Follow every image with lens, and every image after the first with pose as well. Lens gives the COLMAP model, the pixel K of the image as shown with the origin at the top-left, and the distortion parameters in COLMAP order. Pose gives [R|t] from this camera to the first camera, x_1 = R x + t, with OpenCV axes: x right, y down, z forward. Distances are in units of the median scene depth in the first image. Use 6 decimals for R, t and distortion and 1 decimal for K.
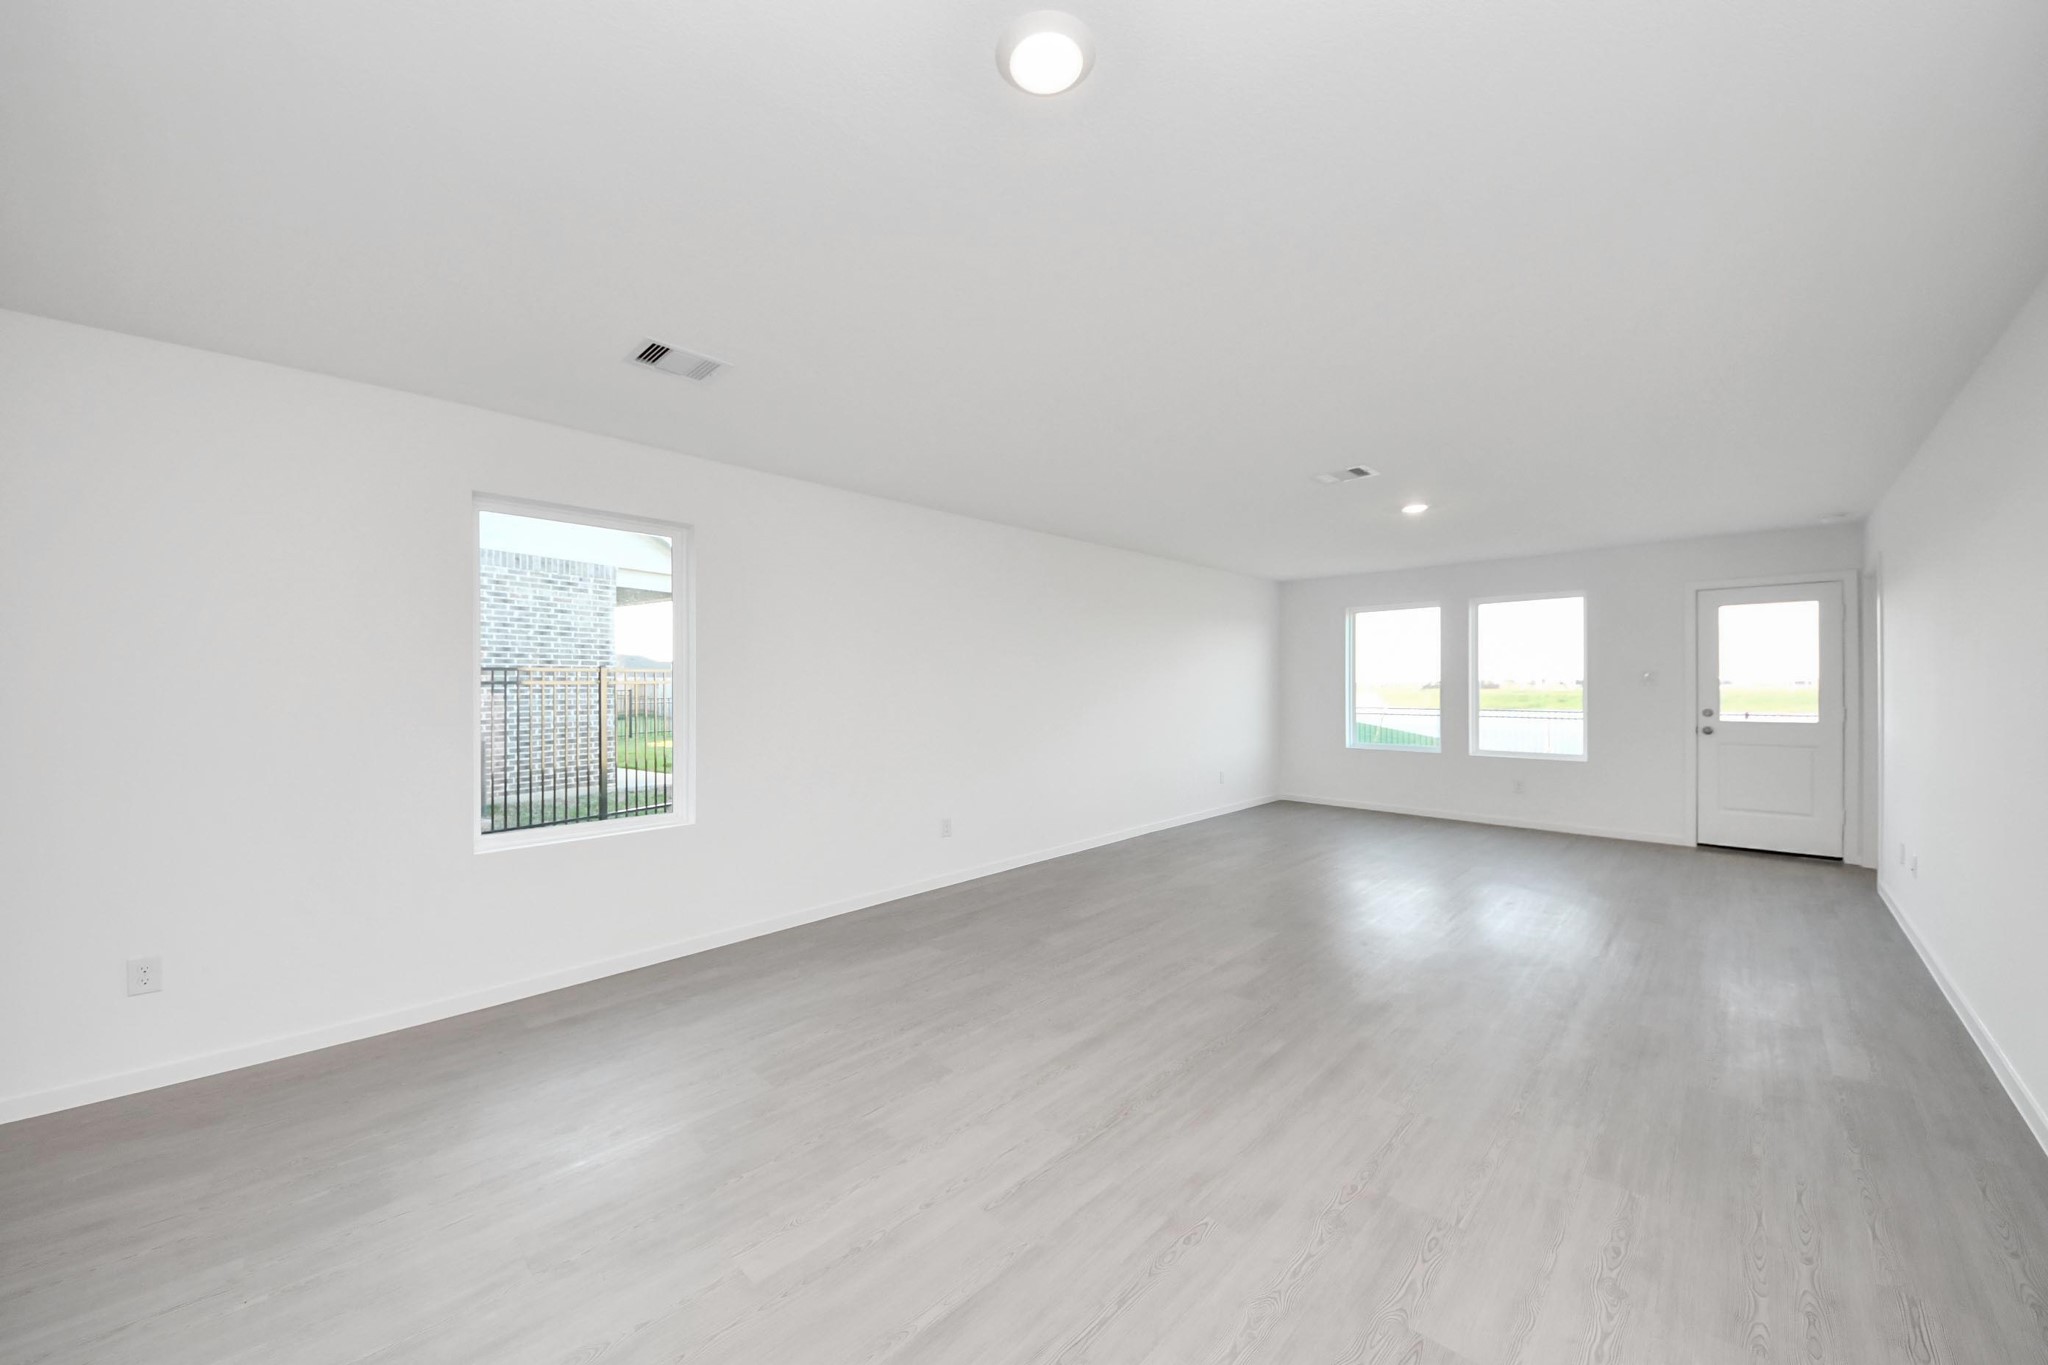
lens RADIAL K [[719.7, 0, 1017.0], [0, 719.7, 685.1], [0, 0, 1]] dist [0.014078, -0.010050]
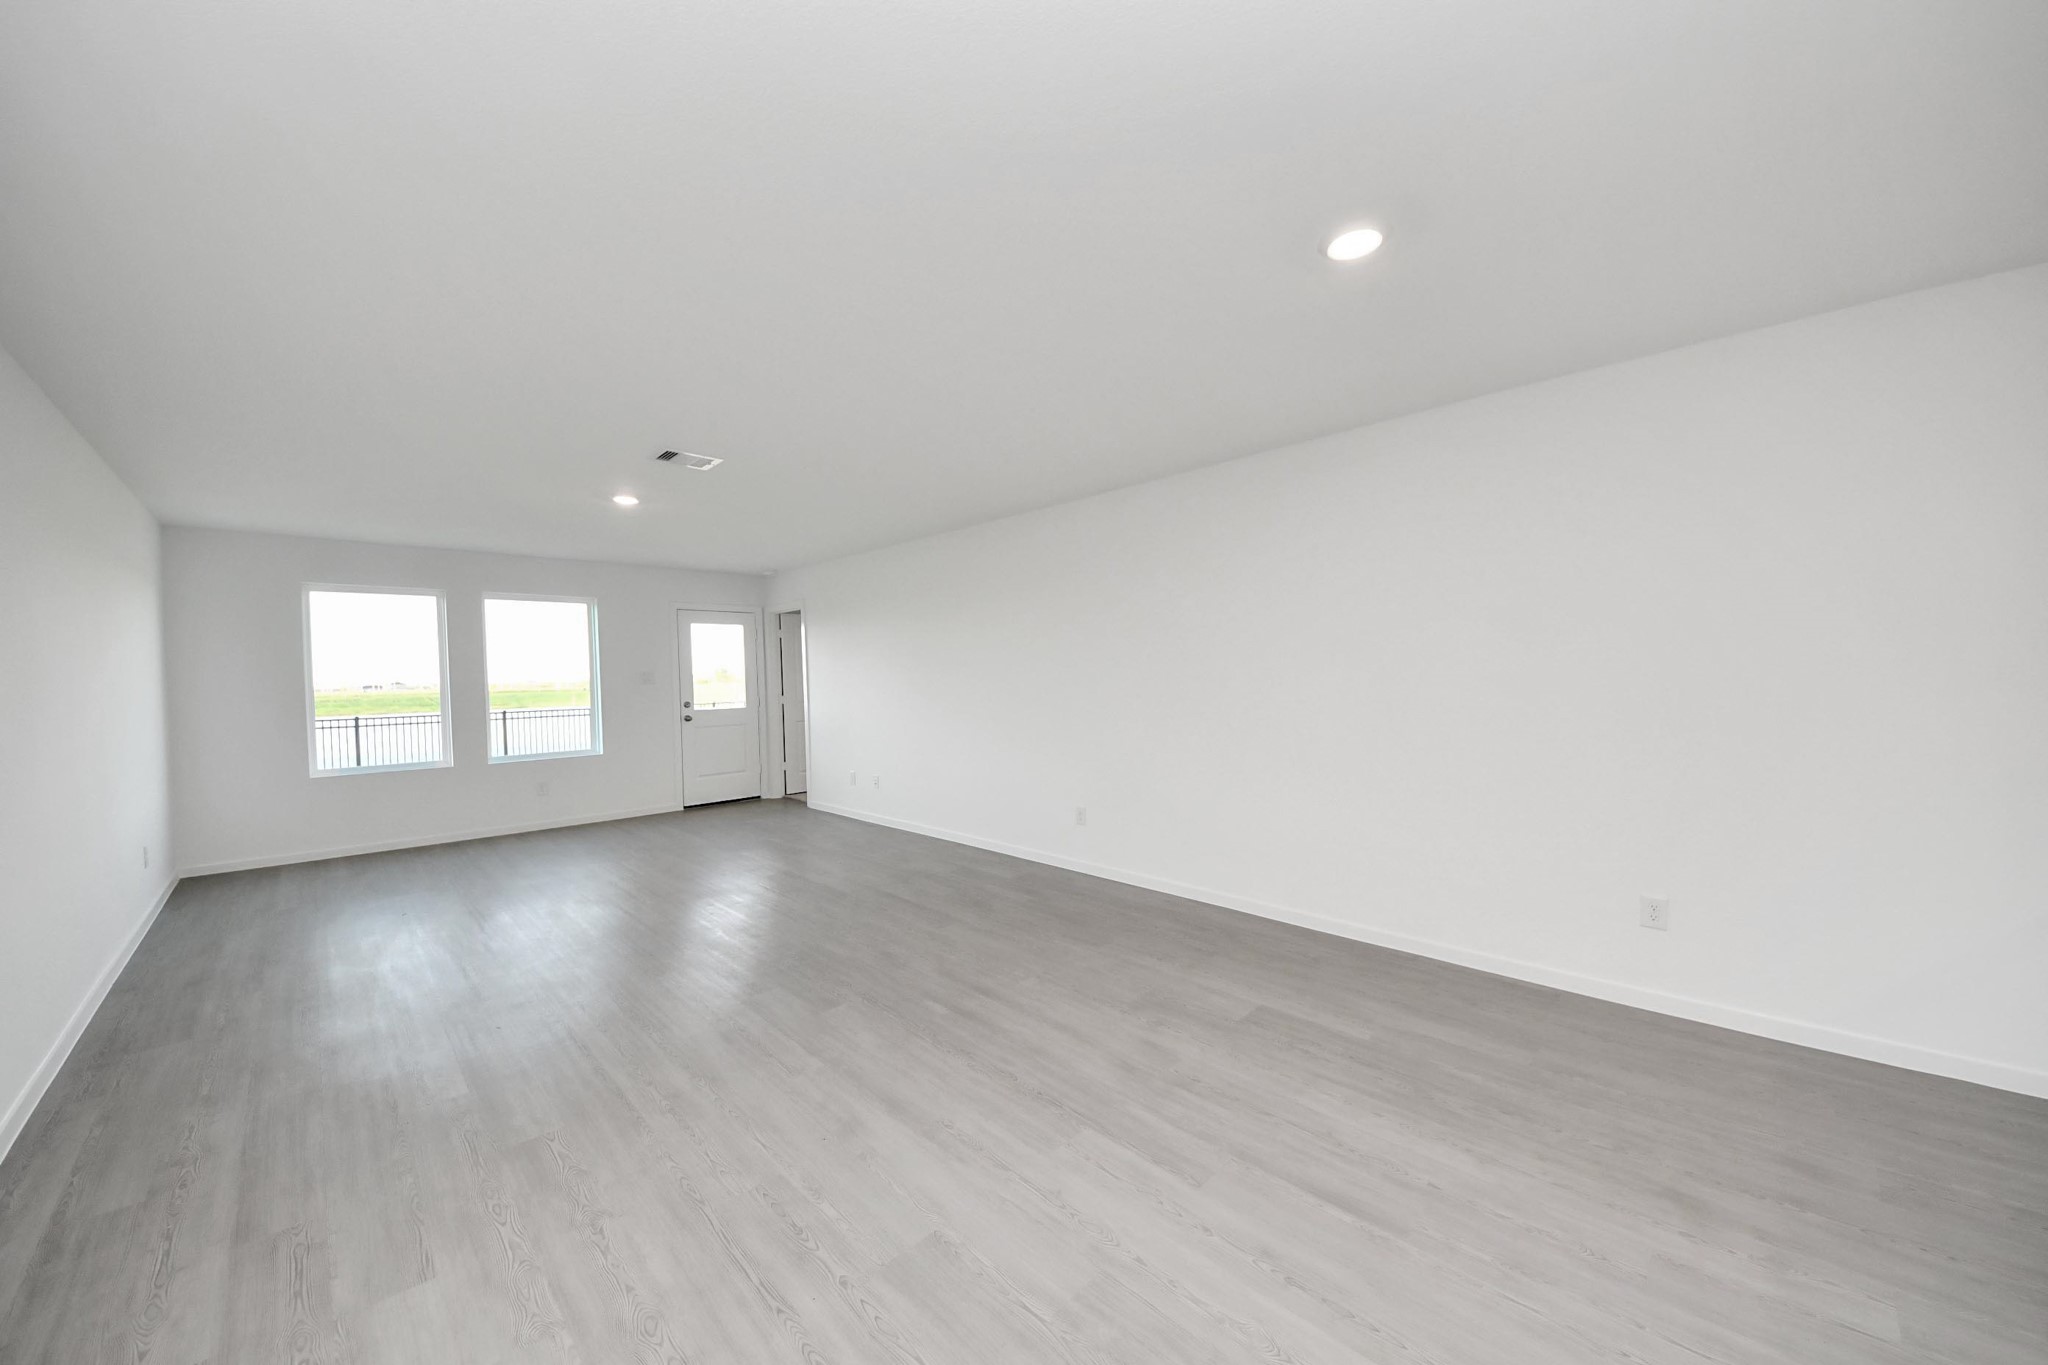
lens RADIAL K [[726.3, 0, 1018.7], [0, 726.3, 690.1], [0, 0, 1]] dist [0.011908, -0.013361]
pose [[0.024975, -0.020990, 0.999468, -0.358785], [0.024482, 0.999493, 0.020379, 0.000138], [-0.999388, 0.023960, 0.025476, 0.409773]]
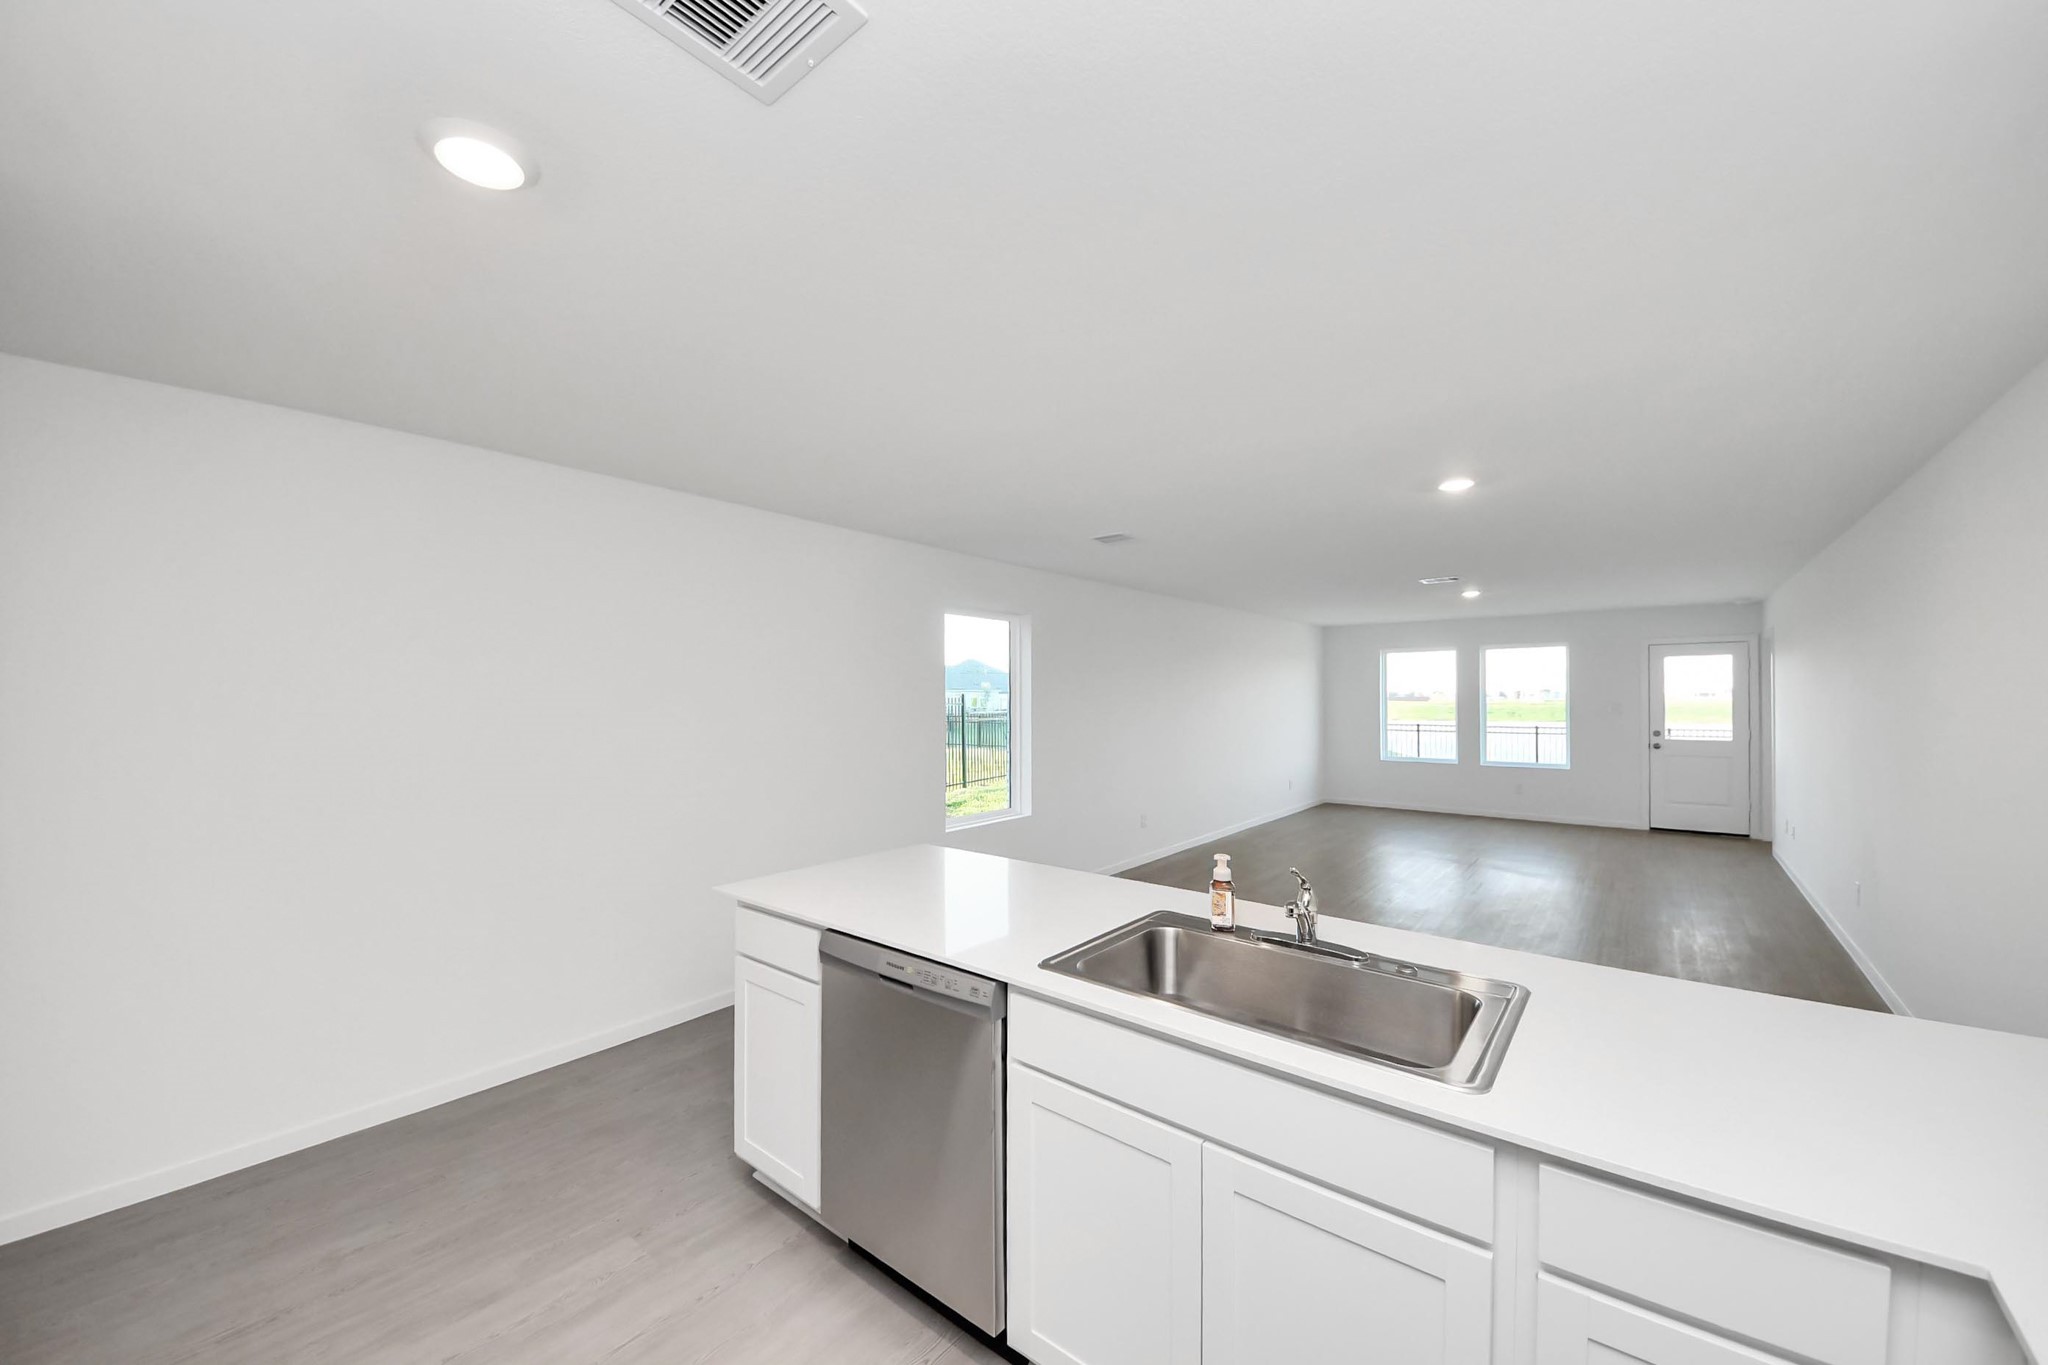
lens RADIAL K [[726.8, 0, 1017.6], [0, 726.8, 695.3], [0, 0, 1]] dist [0.018189, -0.009799]
pose [[0.997265, -0.000271, 0.073911, -0.411475], [0.000510, 0.999995, -0.003201, -0.034006], [-0.073910, 0.003230, 0.997260, -0.346106]]
